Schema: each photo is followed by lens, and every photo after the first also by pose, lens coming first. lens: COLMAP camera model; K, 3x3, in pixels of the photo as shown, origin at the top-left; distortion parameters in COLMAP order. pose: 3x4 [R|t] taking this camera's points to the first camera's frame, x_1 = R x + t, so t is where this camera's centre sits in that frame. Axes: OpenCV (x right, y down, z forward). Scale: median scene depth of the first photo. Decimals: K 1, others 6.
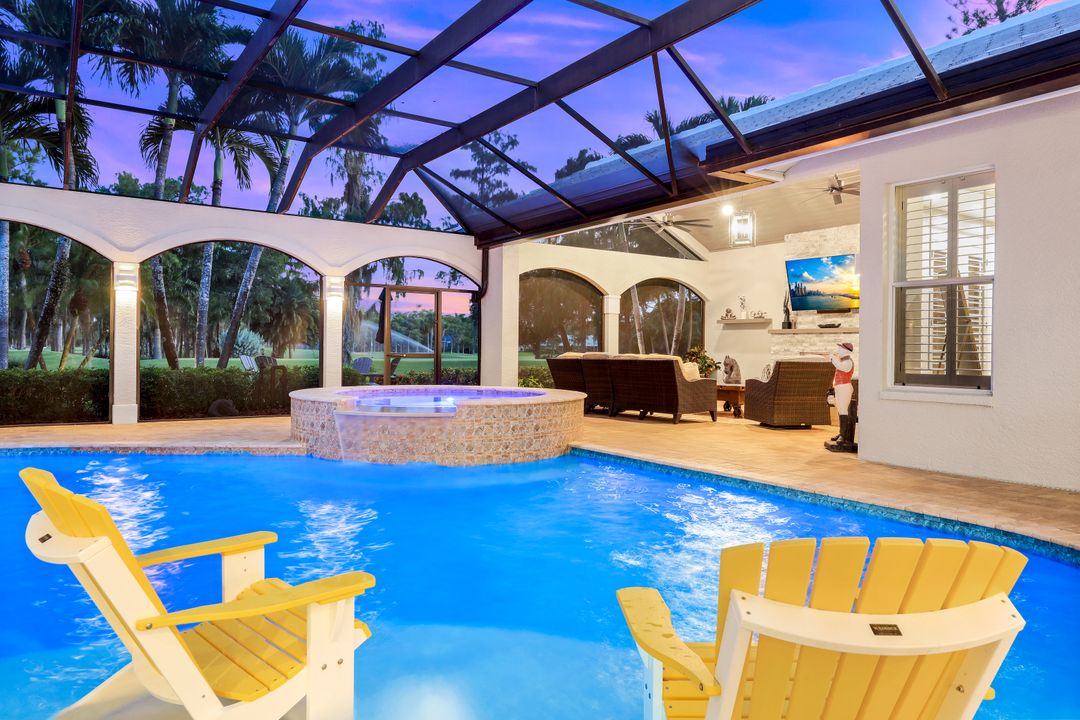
lens RADIAL K [[769.4, 0, 576.9], [0, 769.4, 341.0], [0, 0, 1]] dist [0.048212, 0.001052]
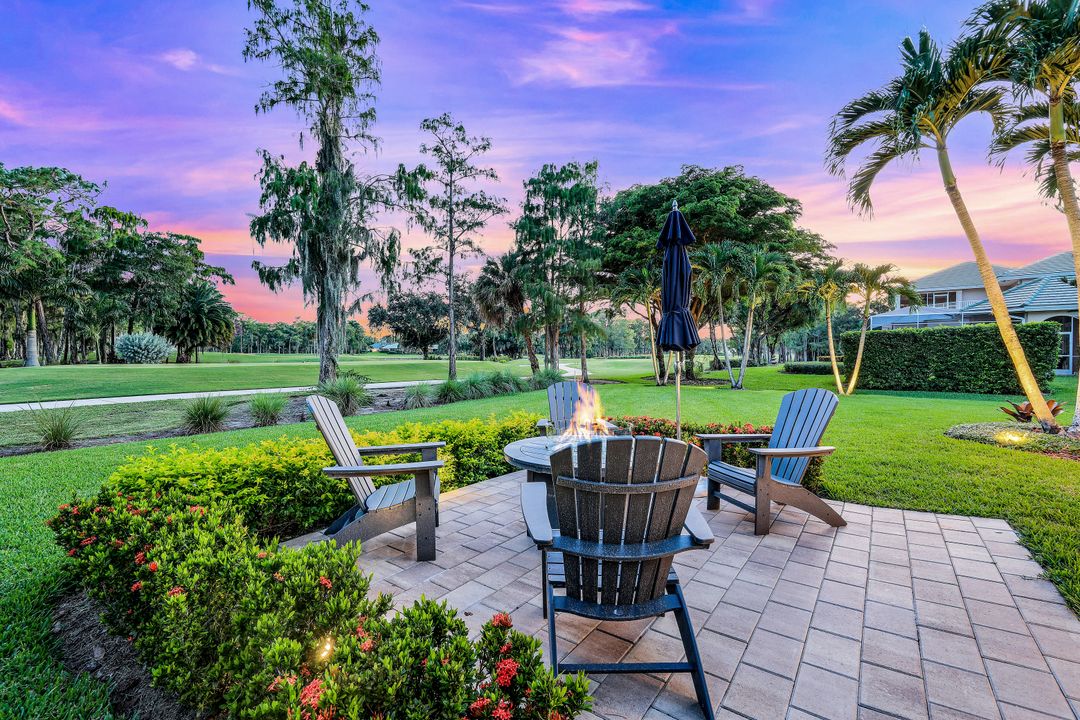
lens RADIAL K [[441.2, 0, 545.2], [0, 441.2, 355.1], [0, 0, 1]] dist [-0.000653, 0.000052]
pose [[0.938626, -0.005862, 0.344886, -0.512715], [-0.001846, 0.999756, 0.022016, 0.004515], [-0.344931, -0.021302, 0.938386, 1.035747]]
